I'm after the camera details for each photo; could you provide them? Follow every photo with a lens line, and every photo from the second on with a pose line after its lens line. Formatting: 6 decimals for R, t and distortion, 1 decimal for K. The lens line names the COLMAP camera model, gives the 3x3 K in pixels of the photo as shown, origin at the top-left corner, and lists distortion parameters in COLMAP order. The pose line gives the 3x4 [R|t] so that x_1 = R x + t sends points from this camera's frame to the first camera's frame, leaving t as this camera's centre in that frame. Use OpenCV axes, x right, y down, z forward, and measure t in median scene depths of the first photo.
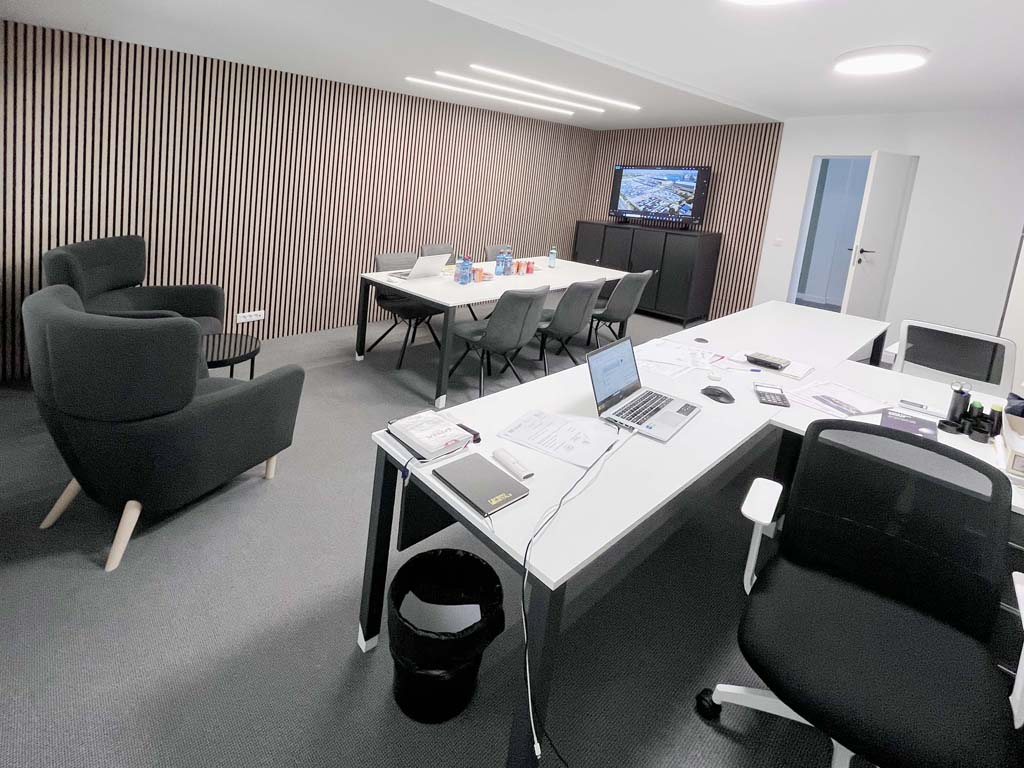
lens RADIAL K [[490.2, 0, 477.6], [0, 490.2, 381.6], [0, 0, 1]] dist [-0.001799, -0.000291]
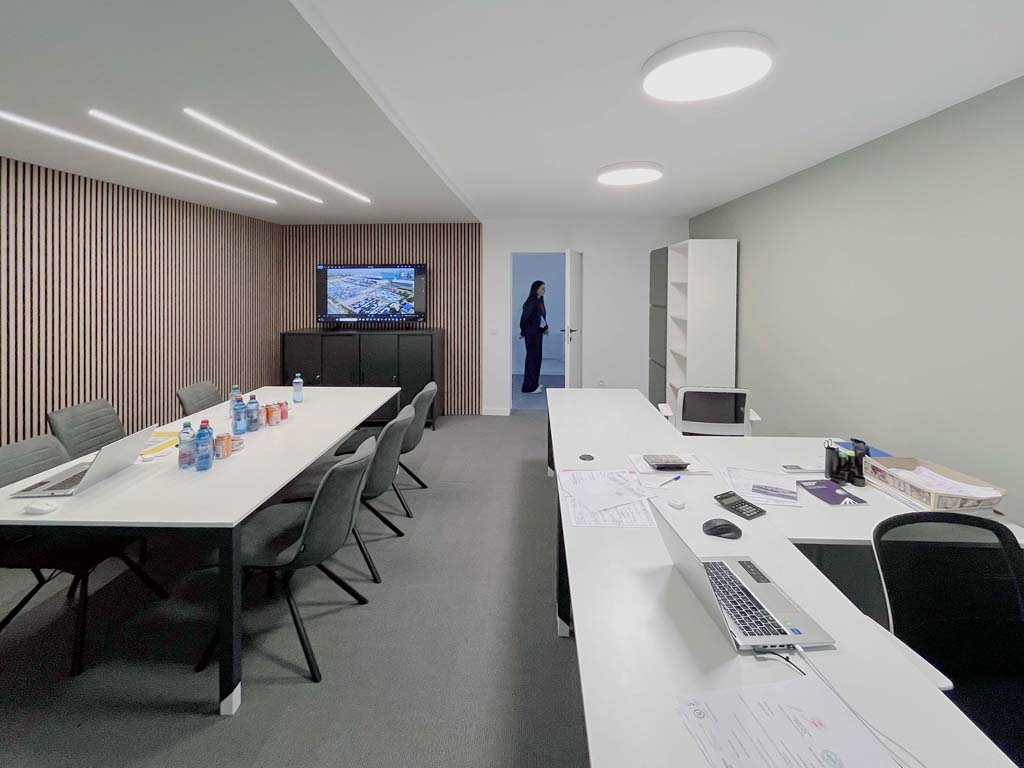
lens RADIAL K [[490.2, 0, 477.6], [0, 490.2, 381.6], [0, 0, 1]] dist [-0.001799, -0.000291]
pose [[0.690817, -0.190514, 0.697478, -0.153044], [0.305416, 0.951263, -0.042665, -0.141789], [-0.655357, 0.242495, 0.715335, 0.291171]]
